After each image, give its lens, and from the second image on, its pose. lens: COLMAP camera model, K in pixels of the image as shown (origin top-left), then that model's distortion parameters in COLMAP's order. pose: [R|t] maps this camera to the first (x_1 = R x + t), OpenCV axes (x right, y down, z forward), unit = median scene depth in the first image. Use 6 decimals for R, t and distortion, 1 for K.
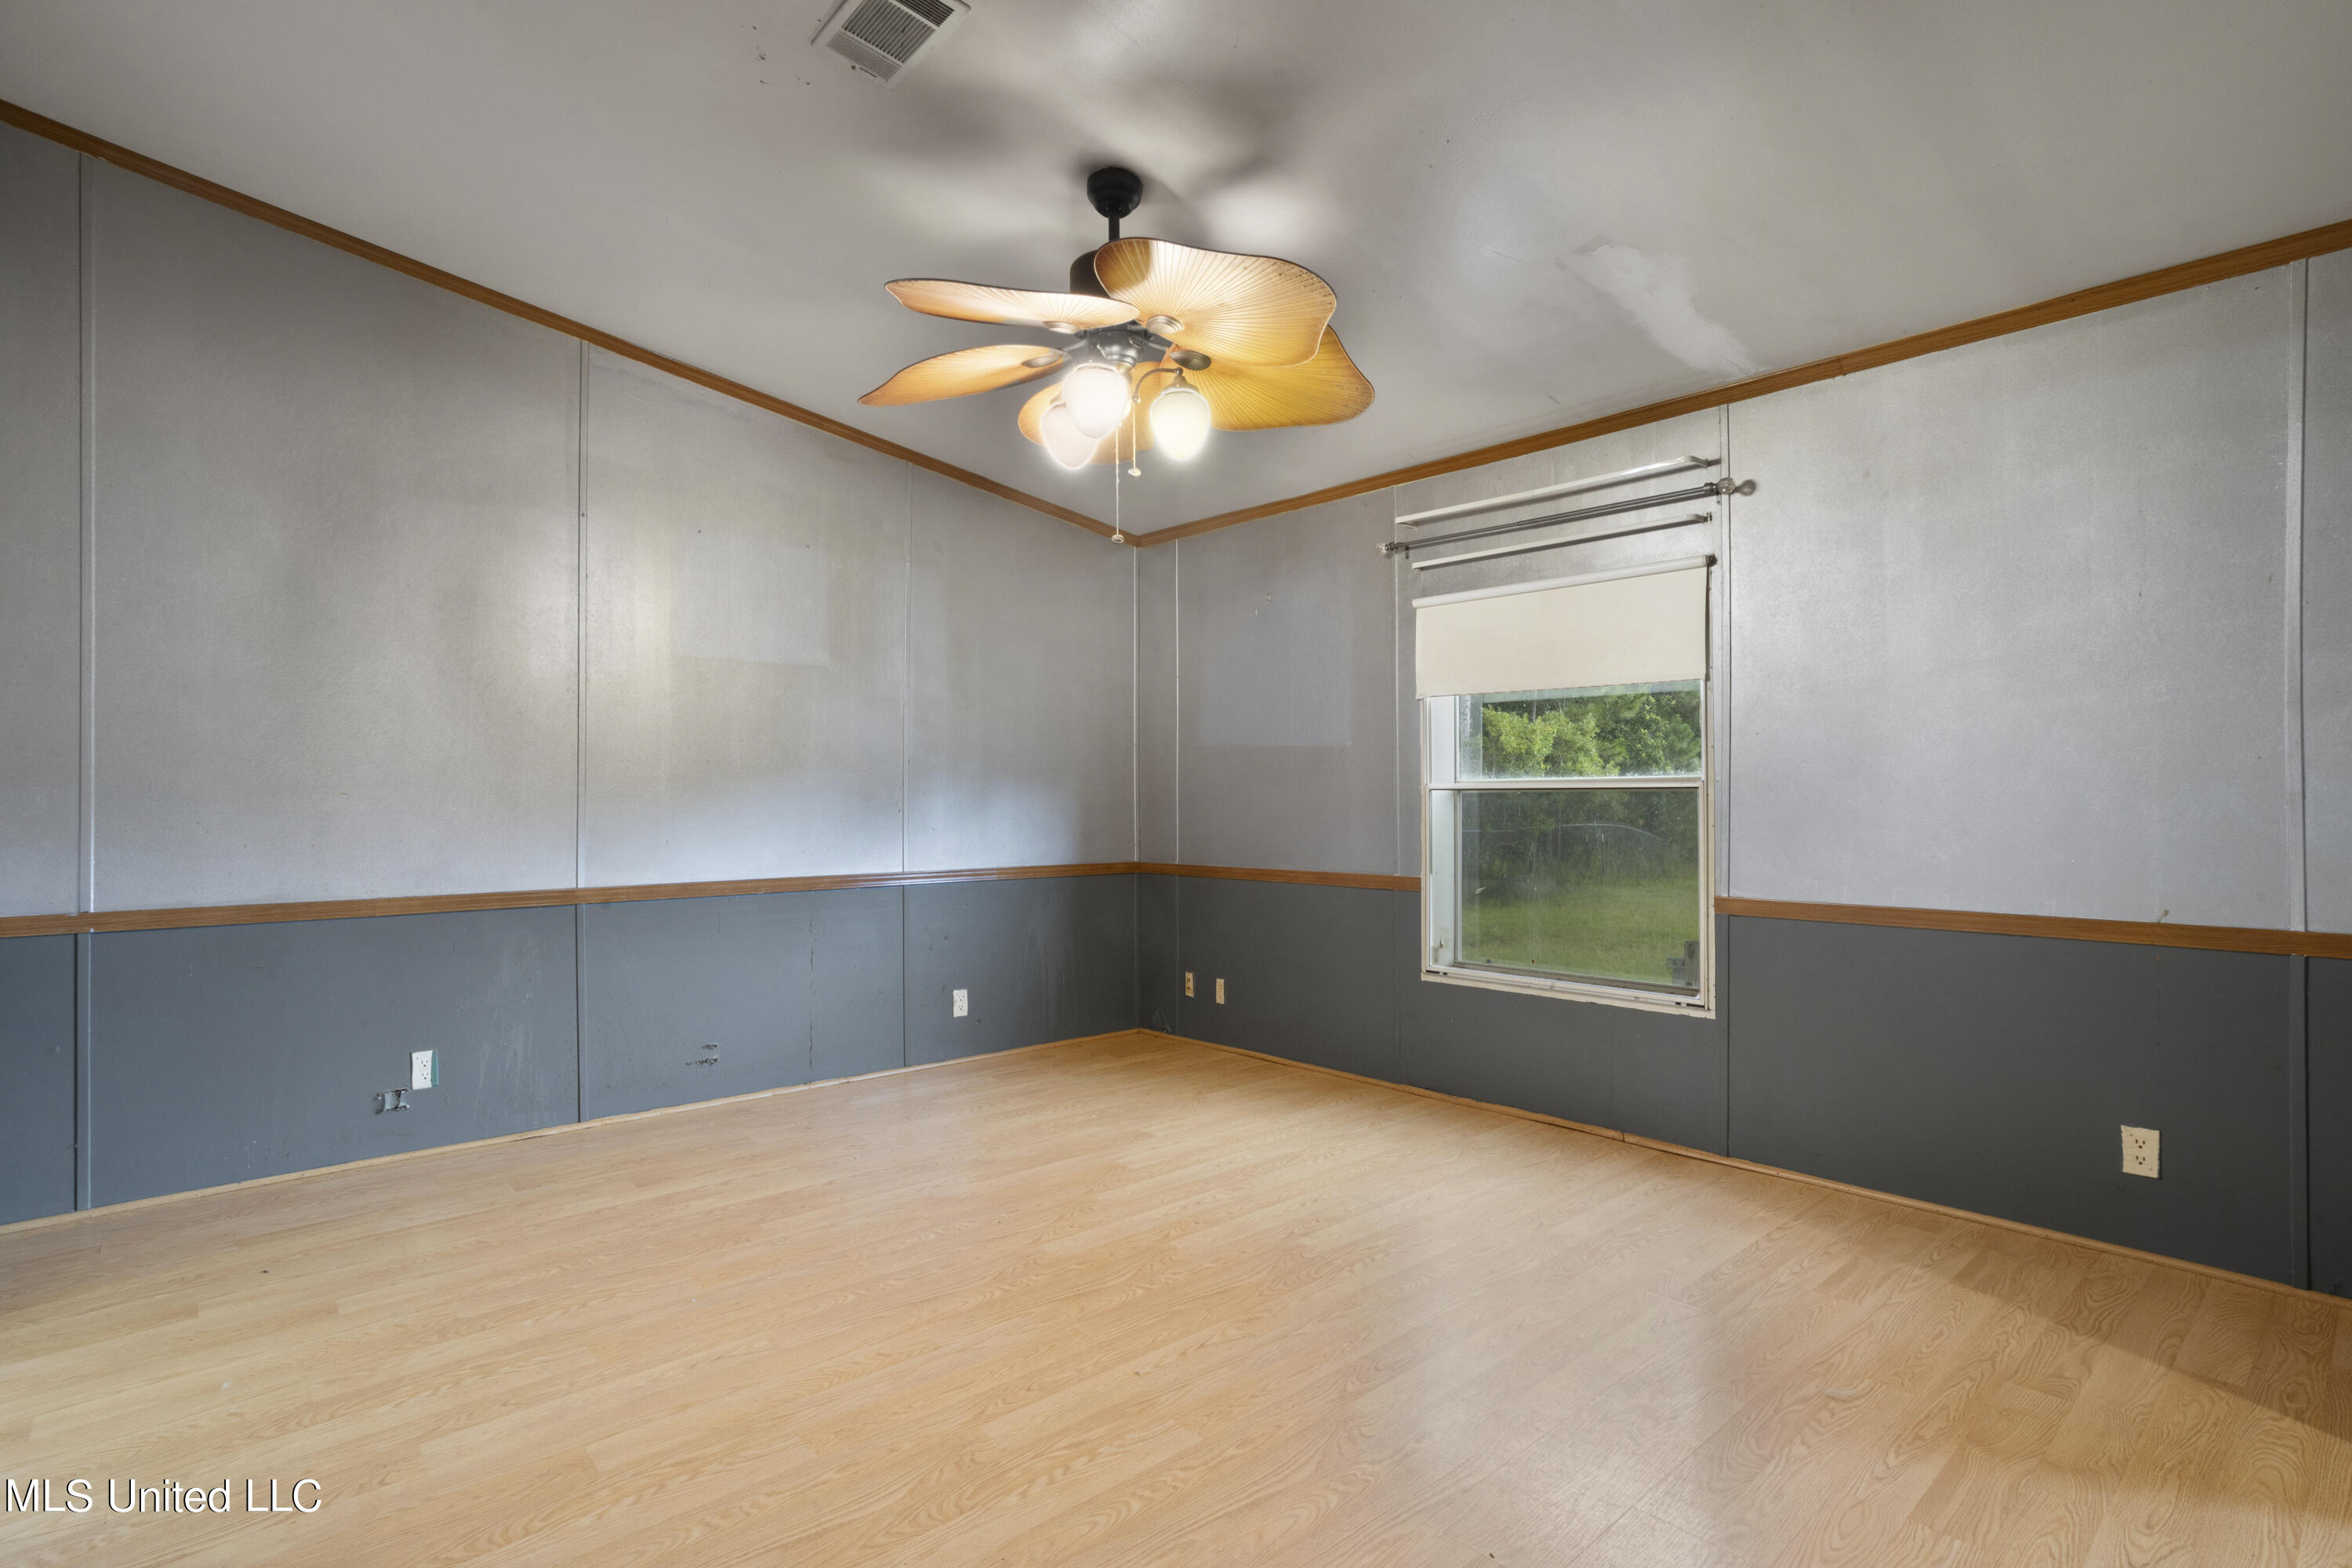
lens RADIAL K [[1131.6, 0, 1166.7], [0, 1131.6, 783.3], [0, 0, 1]] dist [-0.060906, 0.030836]
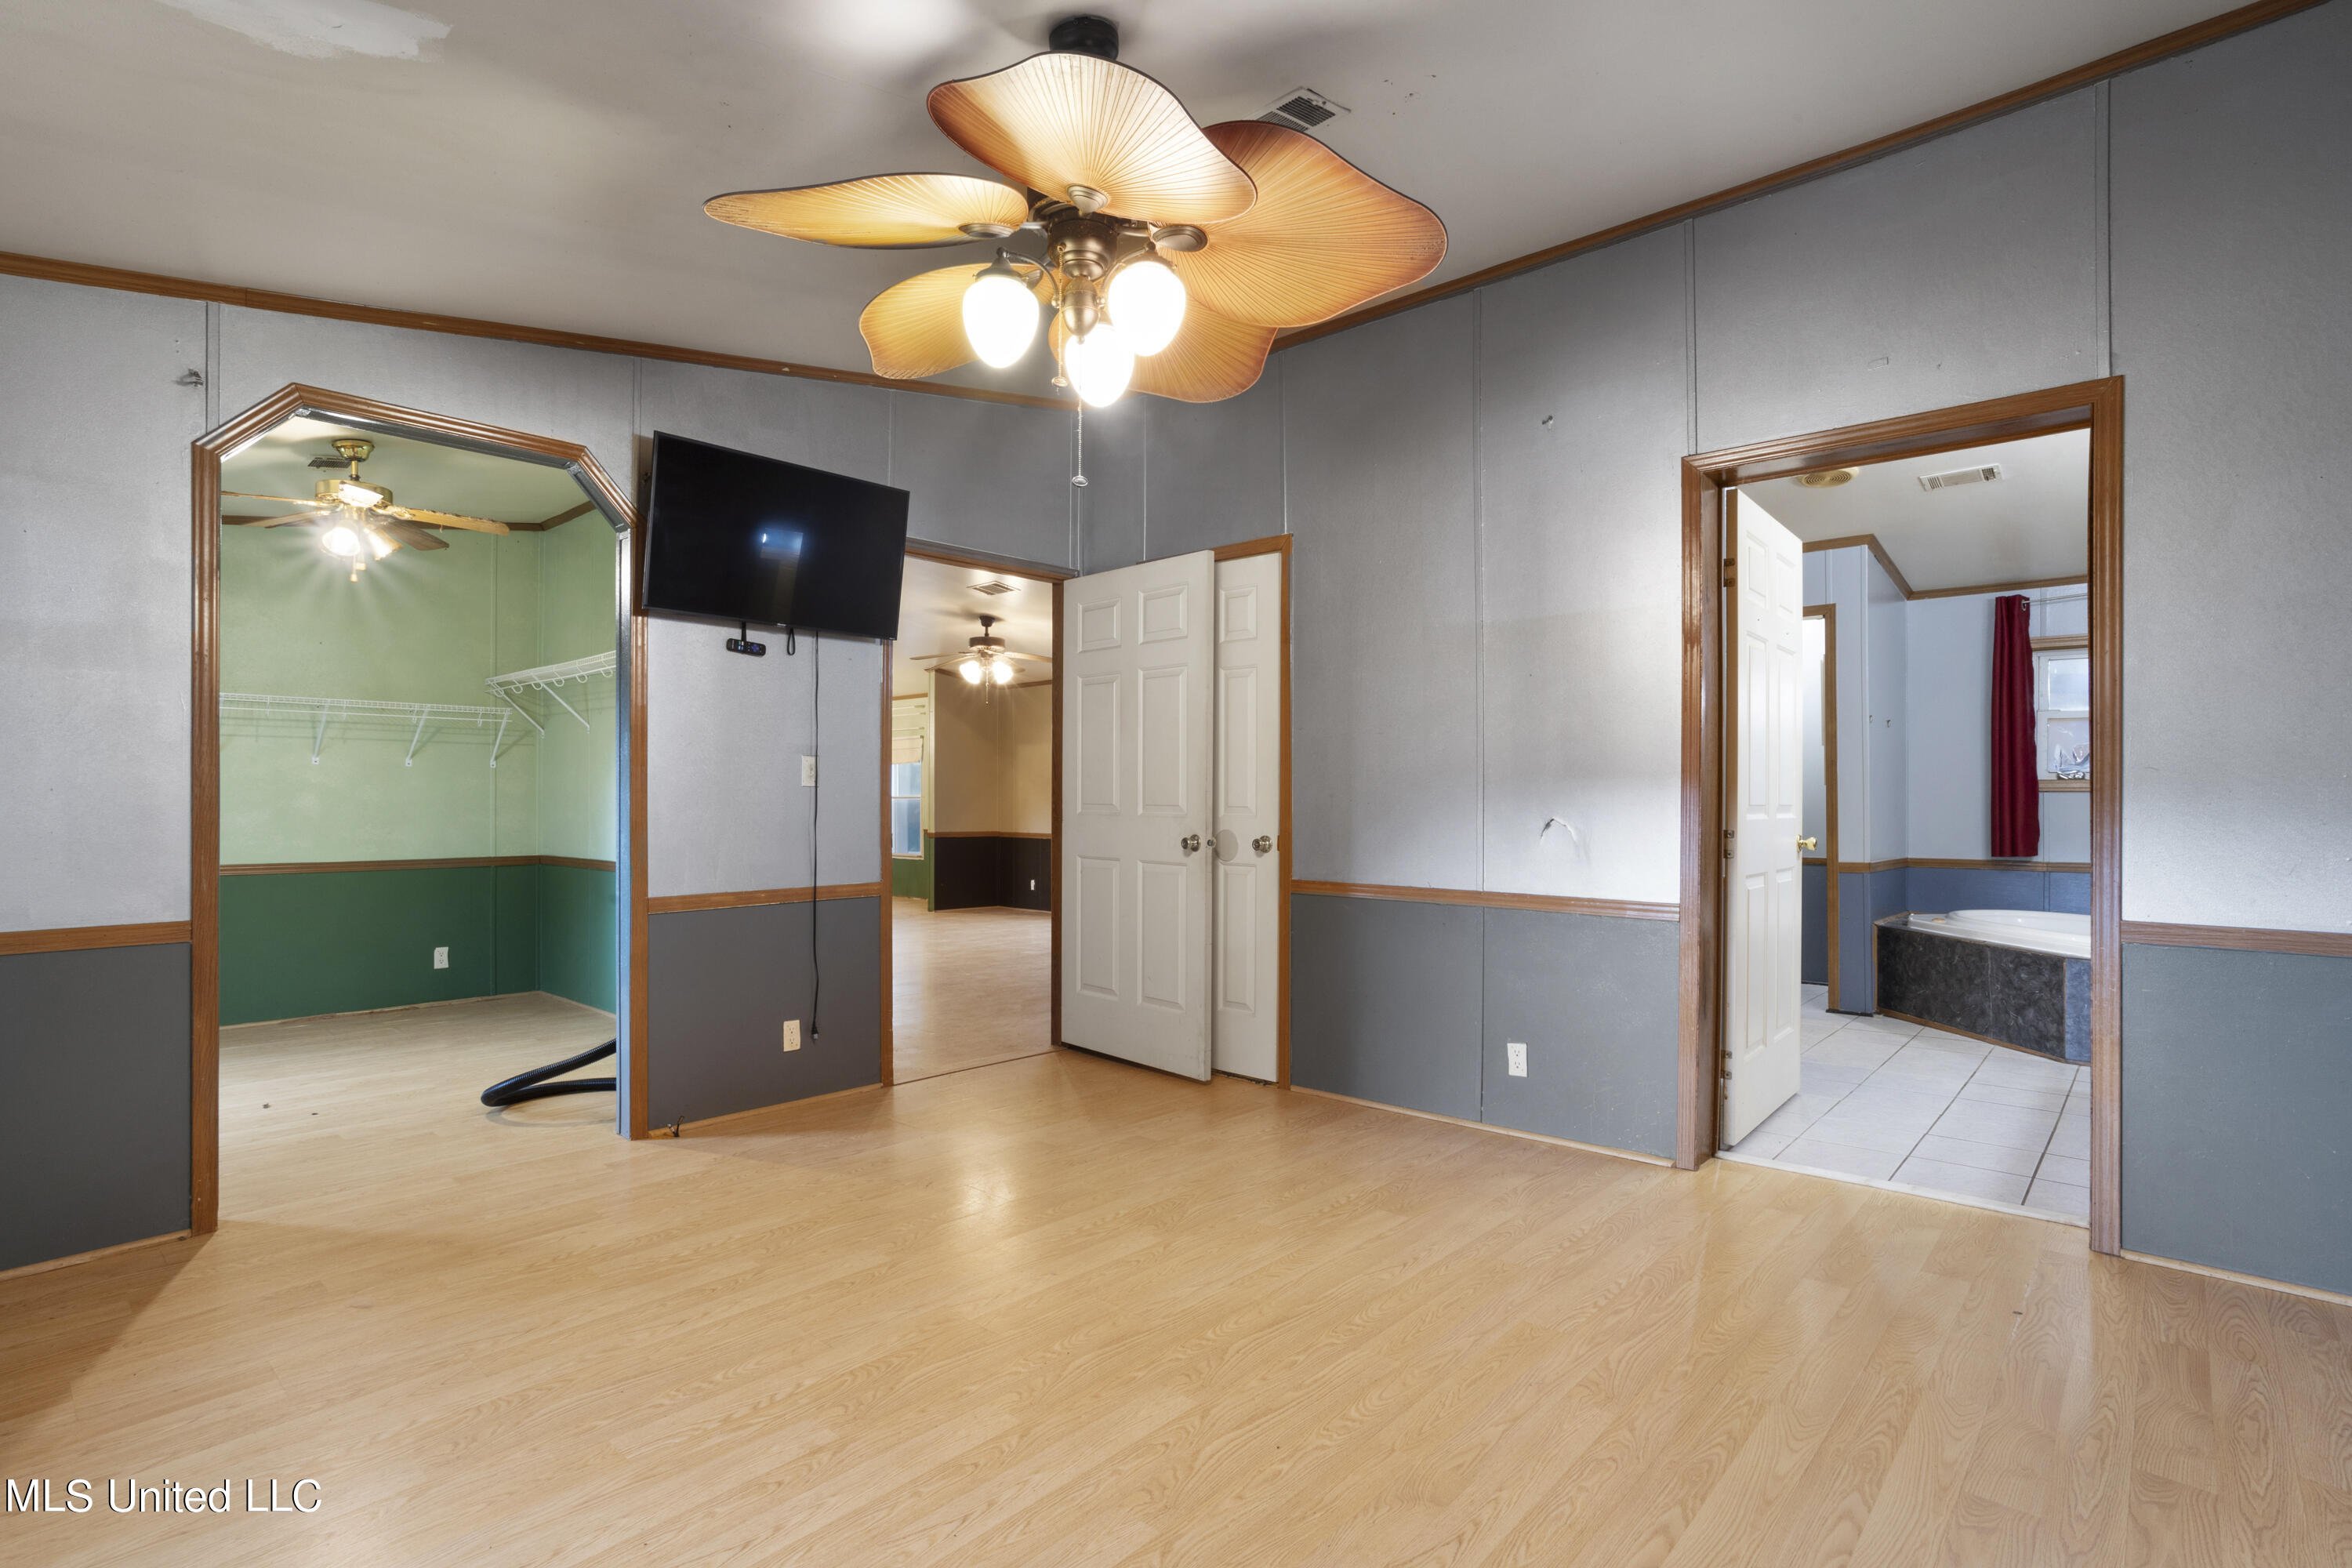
lens RADIAL K [[1131.6, 0, 1166.7], [0, 1131.6, 783.3], [0, 0, 1]] dist [-0.060906, 0.030836]
pose [[-0.994601, 0.005291, -0.103638, -0.019591], [0.007914, 0.999658, -0.024914, 0.018742], [0.103471, -0.025600, -0.994303, 1.759329]]
